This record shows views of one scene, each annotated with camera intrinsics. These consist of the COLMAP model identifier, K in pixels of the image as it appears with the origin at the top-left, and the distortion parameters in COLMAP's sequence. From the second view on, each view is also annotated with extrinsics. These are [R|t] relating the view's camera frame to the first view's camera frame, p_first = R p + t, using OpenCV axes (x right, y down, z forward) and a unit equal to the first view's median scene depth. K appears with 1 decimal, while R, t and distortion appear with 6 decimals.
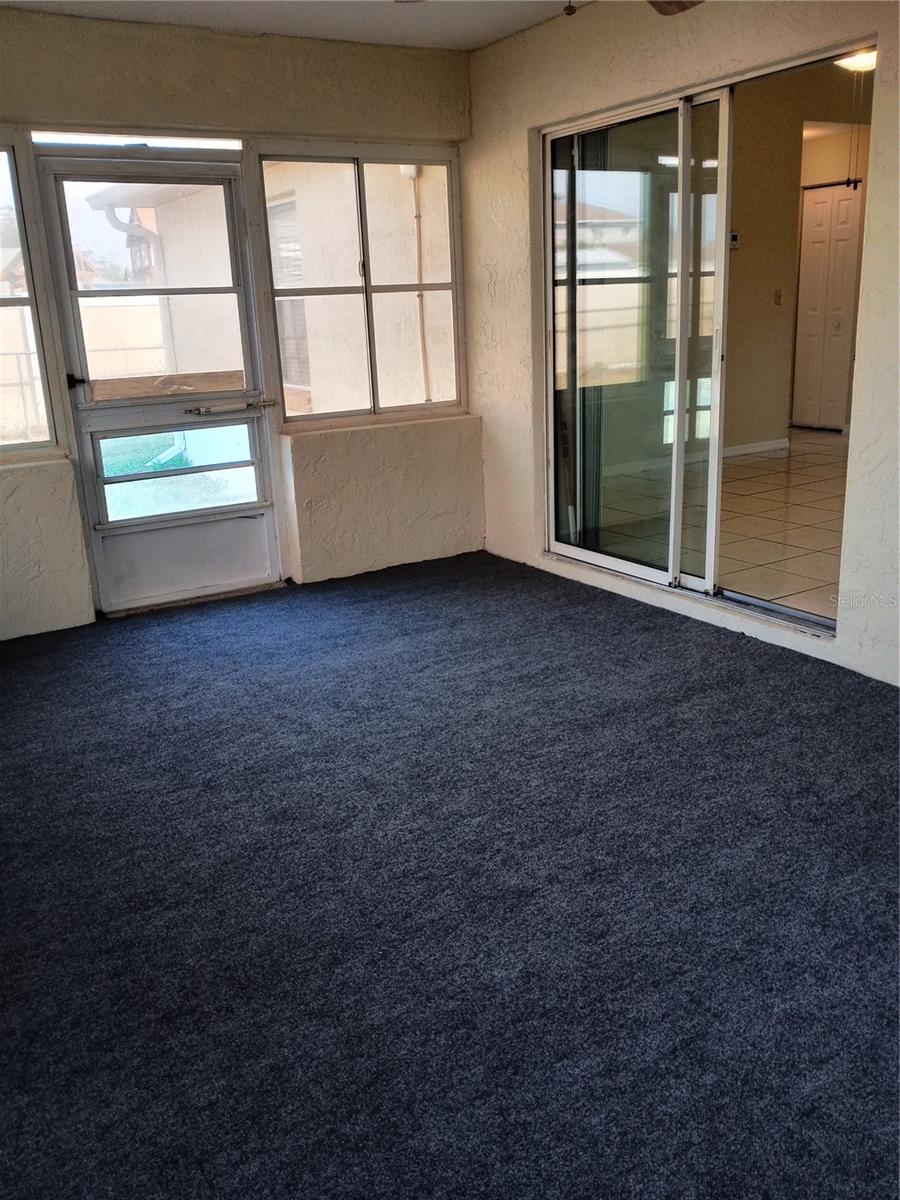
lens RADIAL K [[993.9, 0, 448.1], [0, 993.9, 601.1], [0, 0, 1]] dist [0.049463, -0.087464]
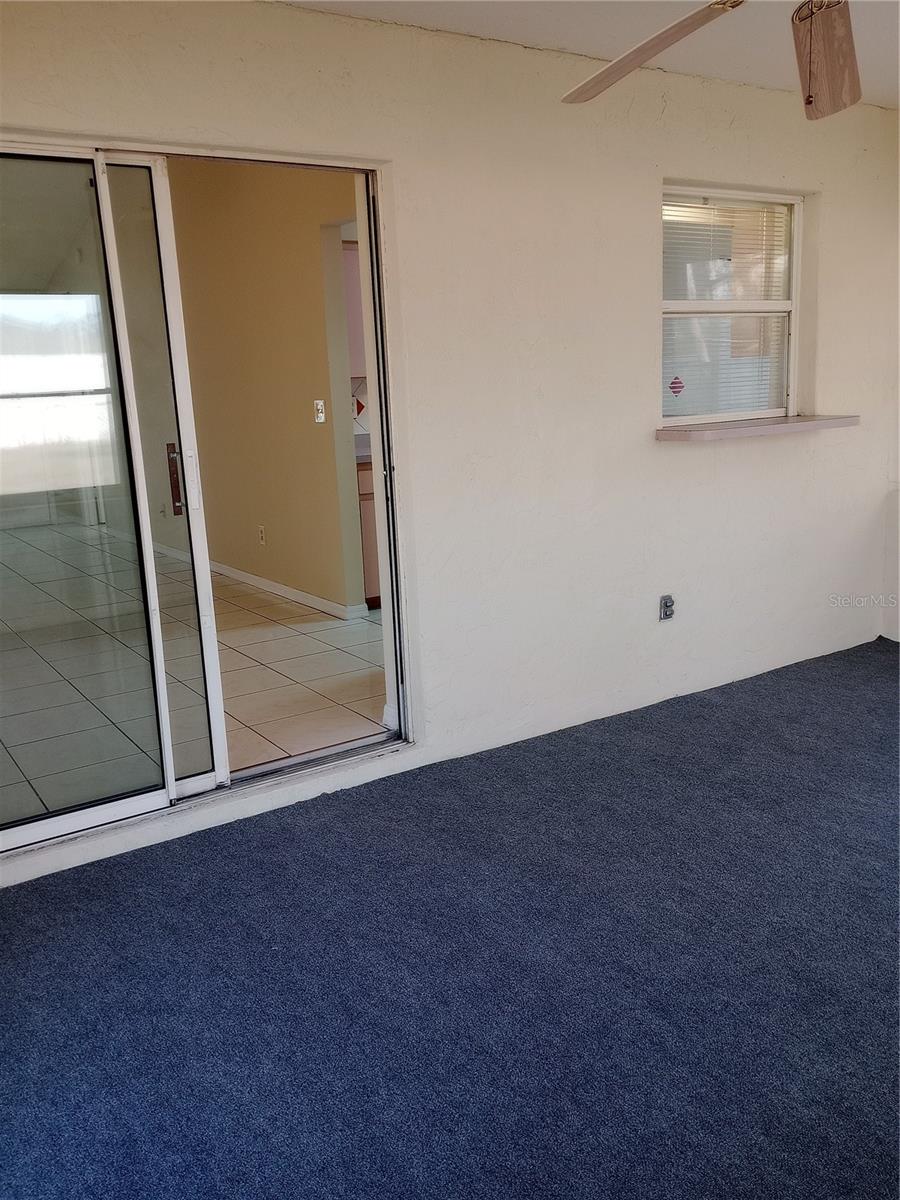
lens RADIAL K [[993.9, 0, 447.9], [0, 993.9, 595.7], [0, 0, 1]] dist [0.049463, -0.087464]
pose [[-0.025241, -0.162005, 0.986467, -0.513539], [0.332006, 0.929413, 0.161130, -0.225072], [-0.942940, 0.331580, 0.030328, 0.809455]]
